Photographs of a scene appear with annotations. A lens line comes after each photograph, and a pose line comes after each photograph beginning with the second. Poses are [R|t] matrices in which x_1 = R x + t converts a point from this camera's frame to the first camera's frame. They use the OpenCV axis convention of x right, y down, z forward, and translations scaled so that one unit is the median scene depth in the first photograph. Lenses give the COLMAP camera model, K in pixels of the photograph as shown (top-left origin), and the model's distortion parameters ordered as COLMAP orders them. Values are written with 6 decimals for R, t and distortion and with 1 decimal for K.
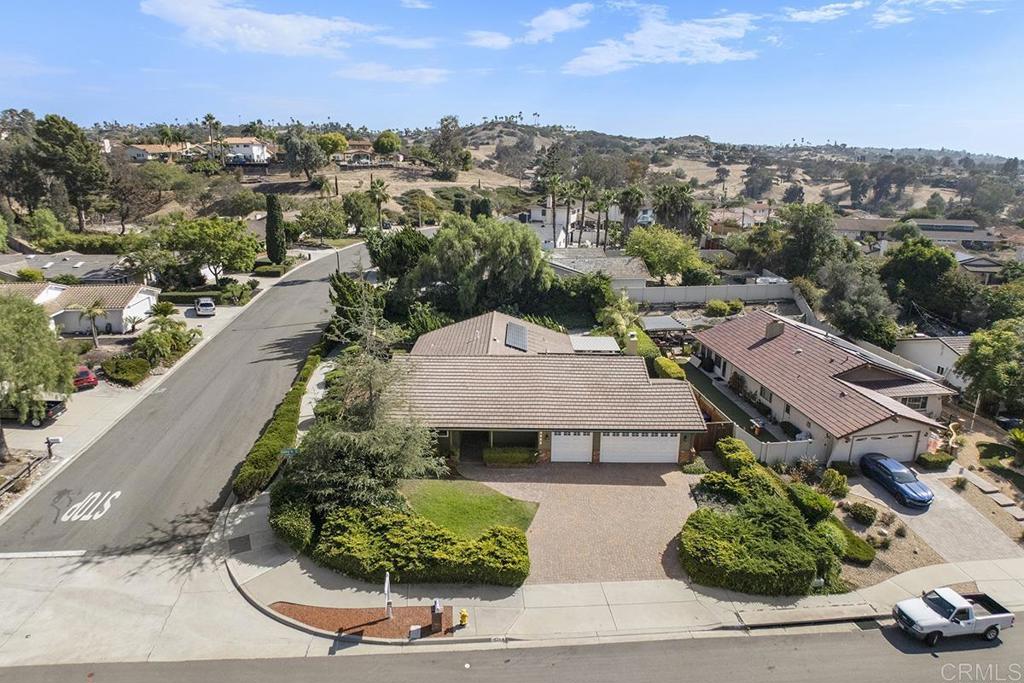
lens RADIAL K [[595.4, 0, 512.2], [0, 595.4, 311.7], [0, 0, 1]] dist [-0.047551, 0.003346]
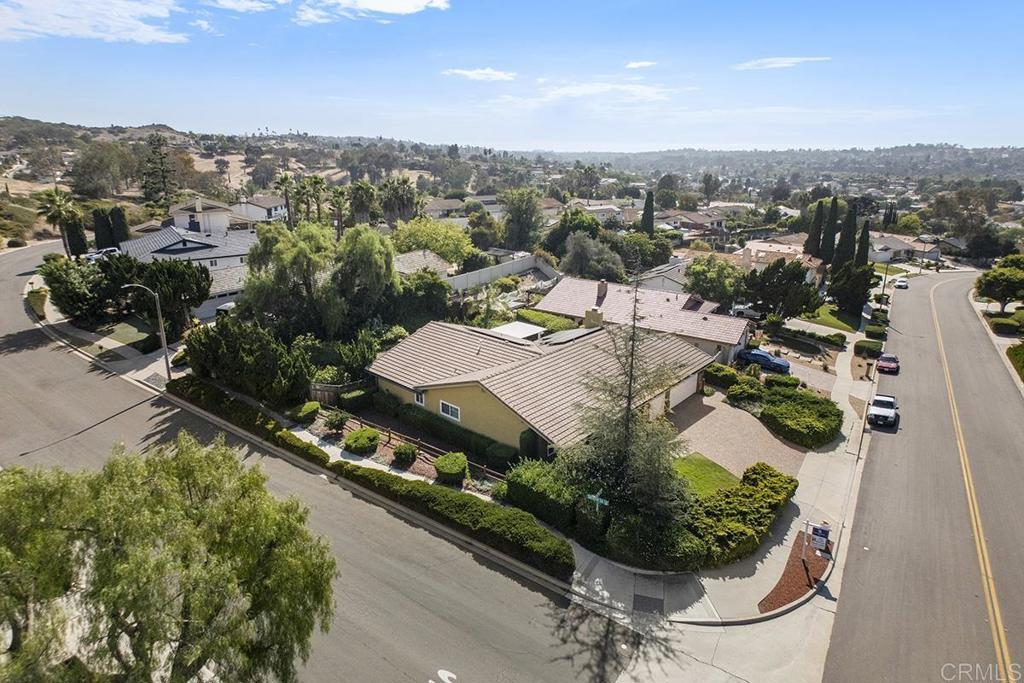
lens RADIAL K [[592.7, 0, 513.3], [0, 592.7, 308.6], [0, 0, 1]] dist [-0.036030, 0.004357]
pose [[0.659046, -0.196743, 0.725913, -0.583583], [0.187182, 0.977716, 0.095049, -0.080354], [-0.728437, 0.073237, 0.681187, 0.259972]]
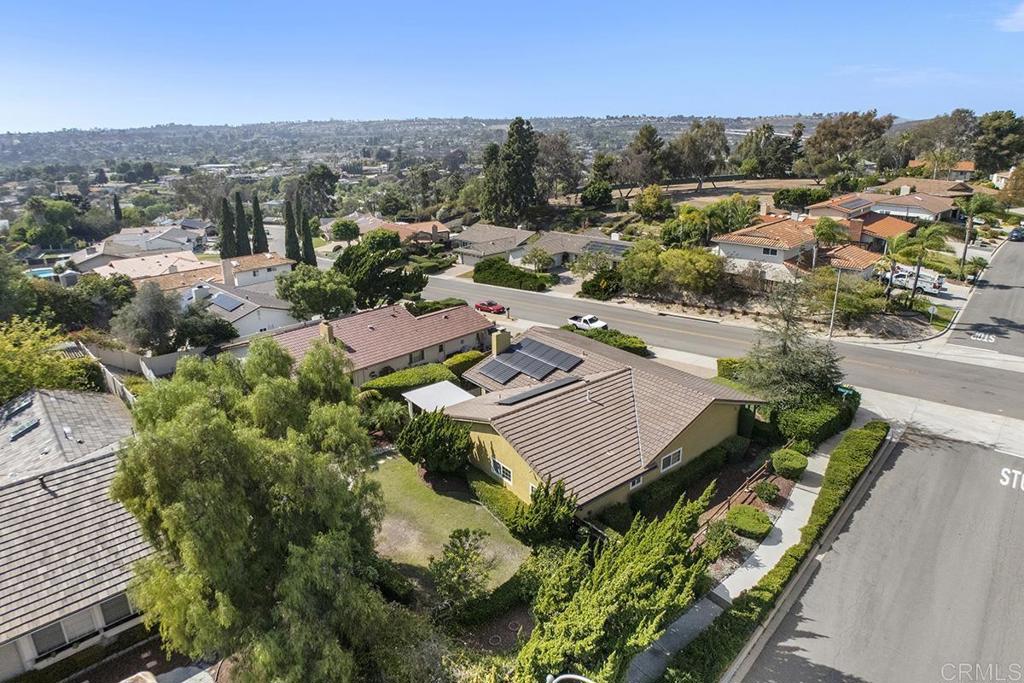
lens RADIAL K [[595.4, 0, 512.2], [0, 595.4, 311.7], [0, 0, 1]] dist [-0.047551, 0.003346]
pose [[-0.630883, -0.224857, 0.742581, -0.467654], [0.200141, 0.877530, 0.435757, -0.355600], [-0.749620, 0.423533, -0.508615, 1.194146]]
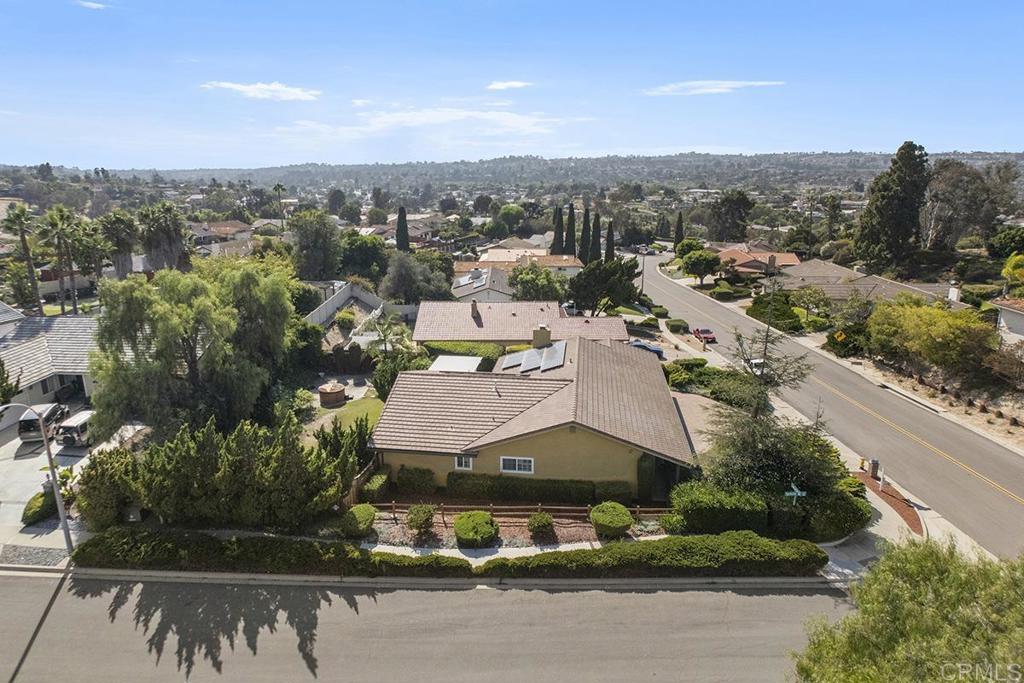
lens RADIAL K [[595.4, 0, 512.2], [0, 595.4, 311.7], [0, 0, 1]] dist [-0.047551, 0.003346]
pose [[0.114774, -0.243429, 0.963104, -0.703577], [0.250211, 0.945337, 0.209120, -0.190986], [-0.961364, 0.216978, 0.169409, 0.675500]]
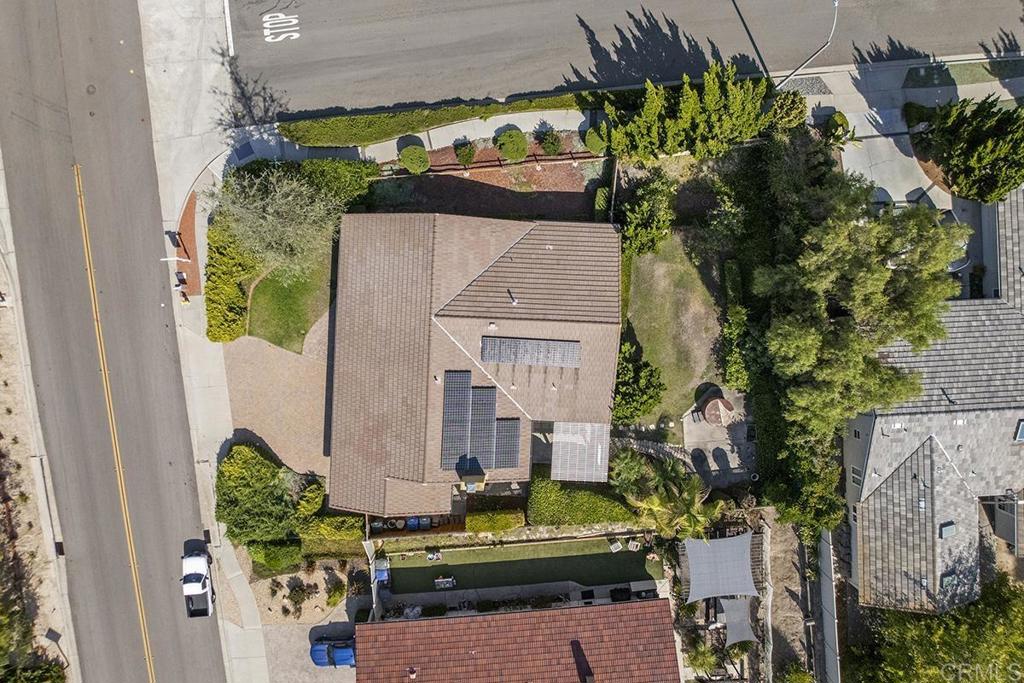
lens RADIAL K [[593.7, 0, 513.0], [0, 593.7, 311.5], [0, 0, 1]] dist [-0.043517, 0.007791]
pose [[-0.035420, 0.999362, 0.004477, -0.041867], [-0.238291, -0.012796, 0.971110, -0.626880], [0.970548, 0.033330, 0.238592, 0.669236]]
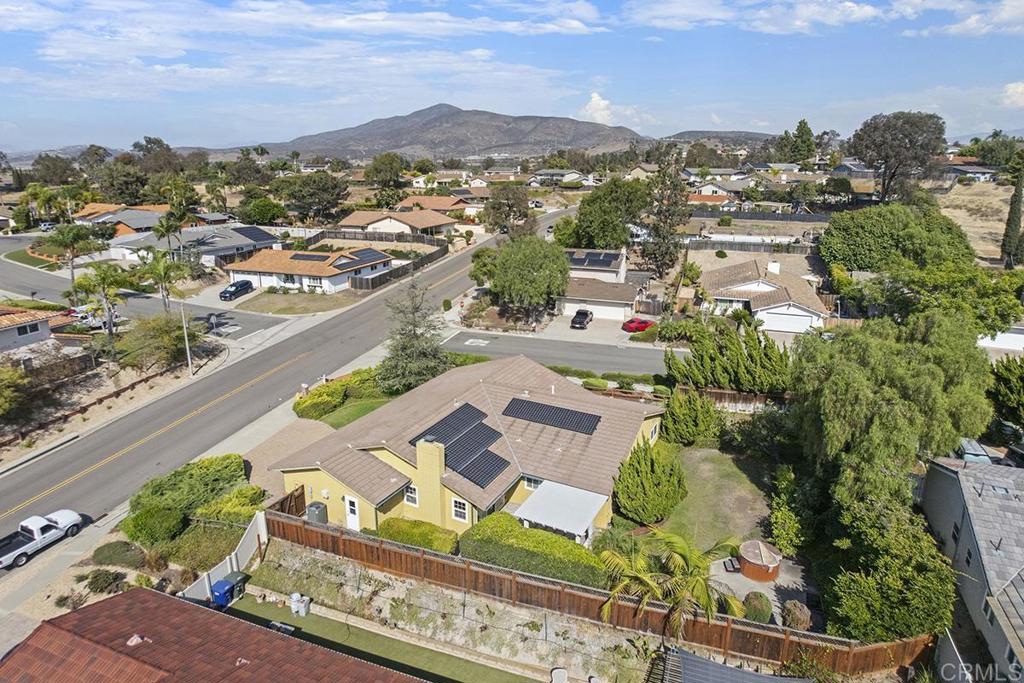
lens RADIAL K [[593.7, 0, 513.0], [0, 593.7, 311.5], [0, 0, 1]] dist [-0.043517, 0.007791]
pose [[-0.454485, 0.207119, -0.866340, 0.598100], [-0.229936, 0.912350, 0.338744, -0.297635], [0.860566, 0.353157, -0.367025, 1.027051]]
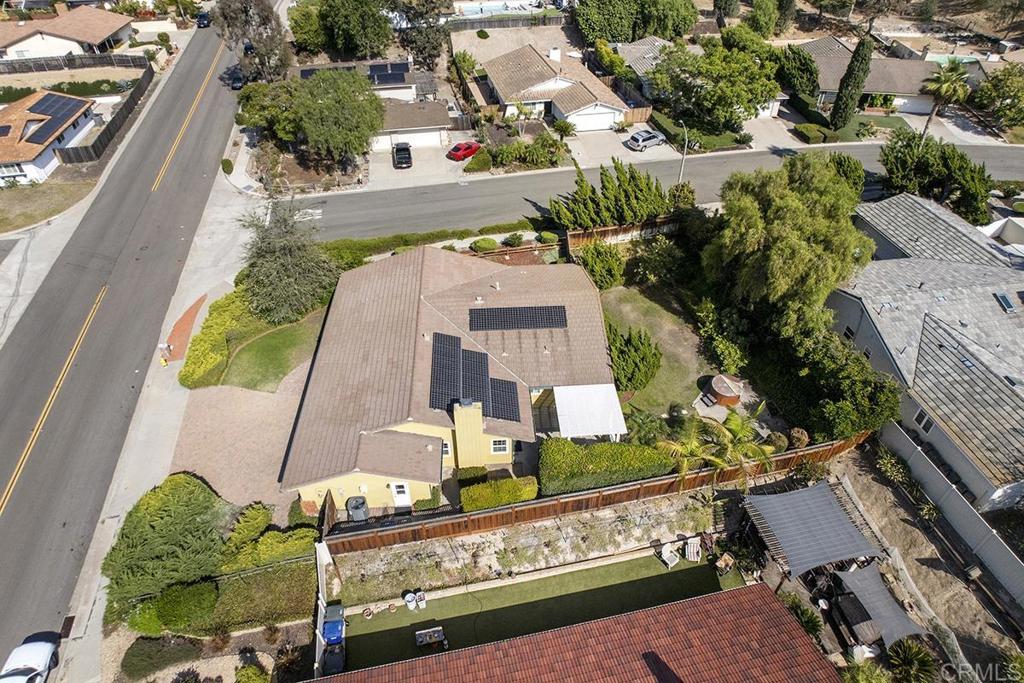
lens RADIAL K [[593.7, 0, 513.0], [0, 593.7, 311.5], [0, 0, 1]] dist [-0.043517, 0.007791]
pose [[0.077123, 0.610211, -0.788476, 0.554757], [-0.248547, 0.777631, 0.577507, -0.373837], [0.965545, 0.151434, 0.211639, 0.699534]]
